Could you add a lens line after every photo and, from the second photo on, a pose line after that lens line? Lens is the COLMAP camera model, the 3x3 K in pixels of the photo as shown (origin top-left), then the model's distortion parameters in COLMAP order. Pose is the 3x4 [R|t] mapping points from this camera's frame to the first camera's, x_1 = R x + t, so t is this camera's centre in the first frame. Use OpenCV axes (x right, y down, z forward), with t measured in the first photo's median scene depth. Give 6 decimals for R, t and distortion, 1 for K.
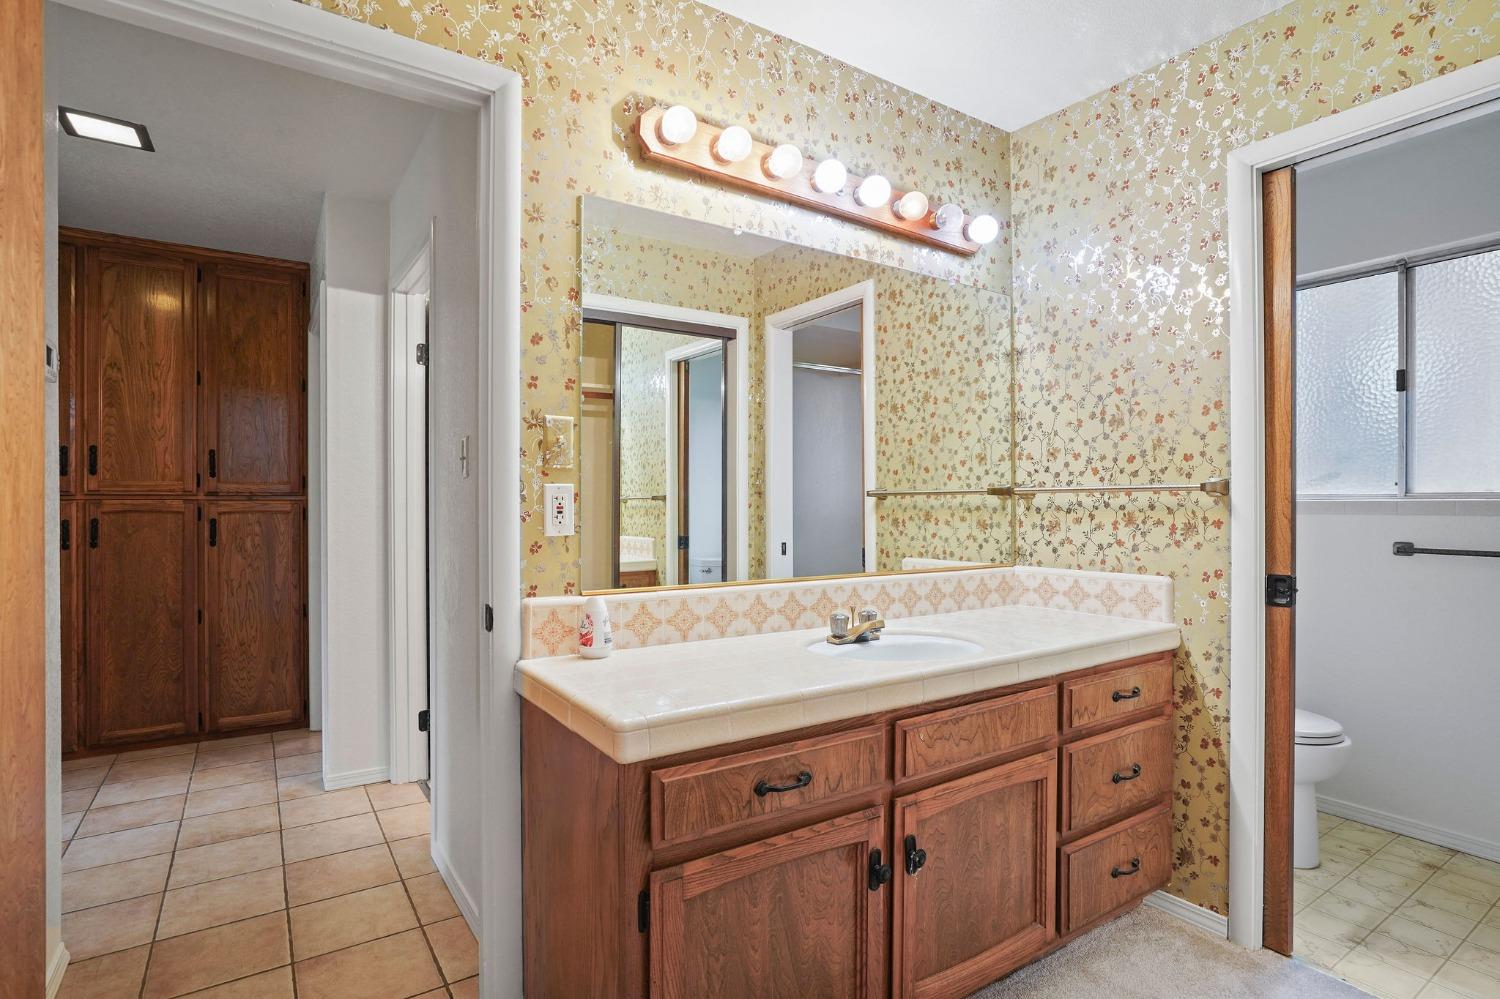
lens RADIAL K [[760.8, 0, 753.0], [0, 760.8, 505.7], [0, 0, 1]] dist [-0.039147, 0.011839]
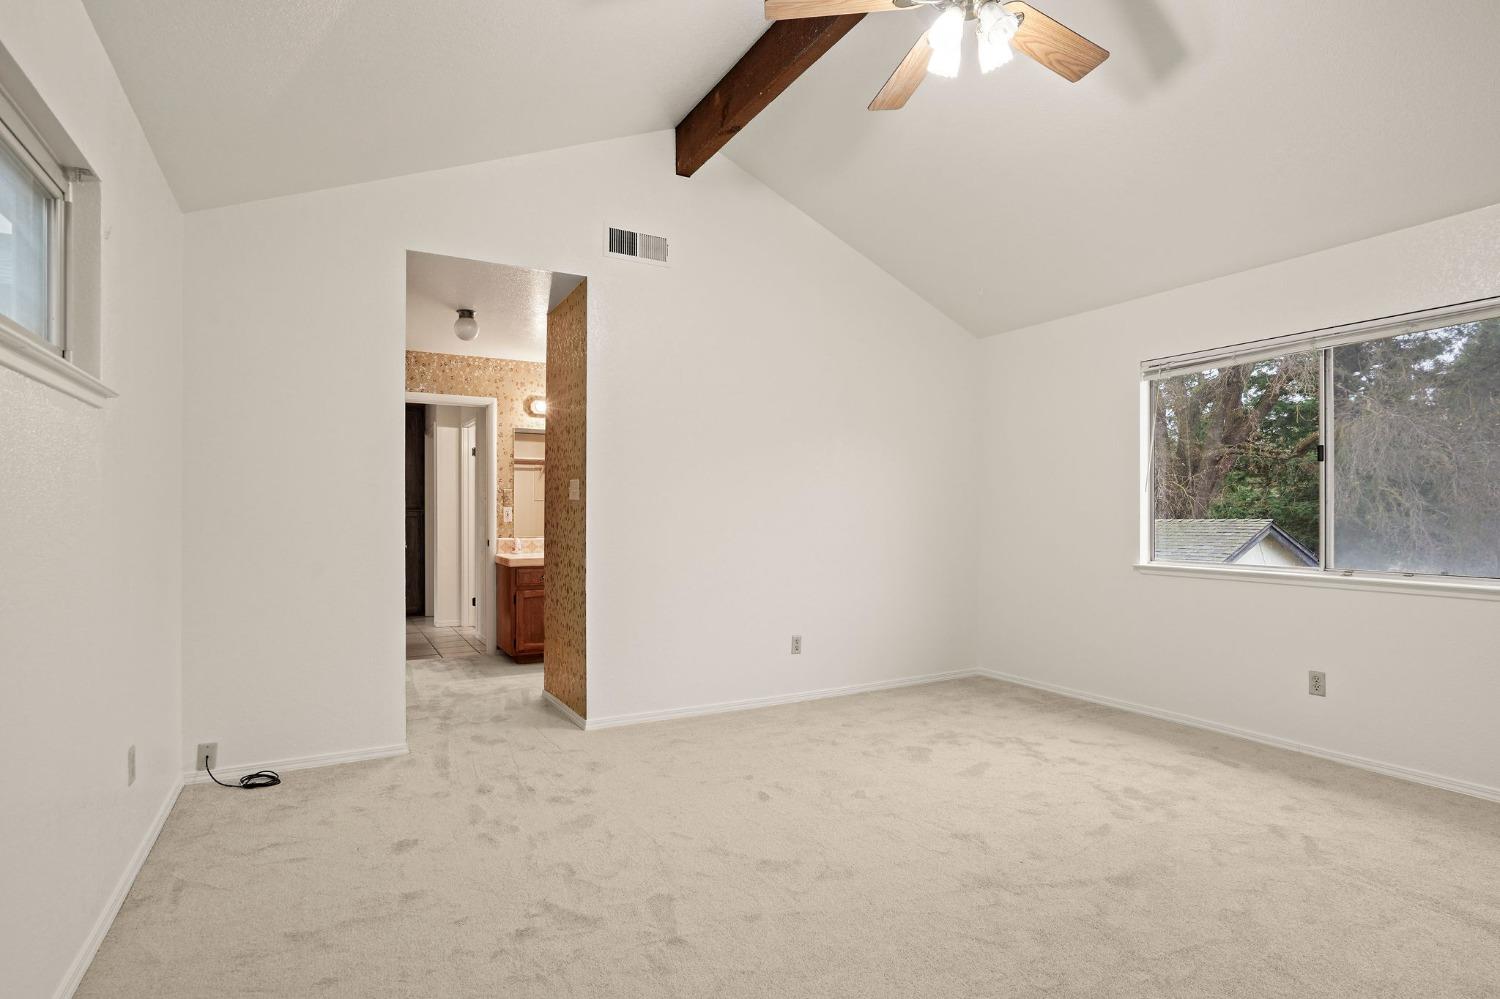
lens RADIAL K [[760.8, 0, 745.9], [0, 760.8, 503.0], [0, 0, 1]] dist [-0.039147, 0.011839]
pose [[0.996706, -0.003993, -0.081005, 1.207295], [0.003212, 0.999947, -0.009760, -0.011148], [0.081040, 0.009468, 0.996666, -2.600848]]
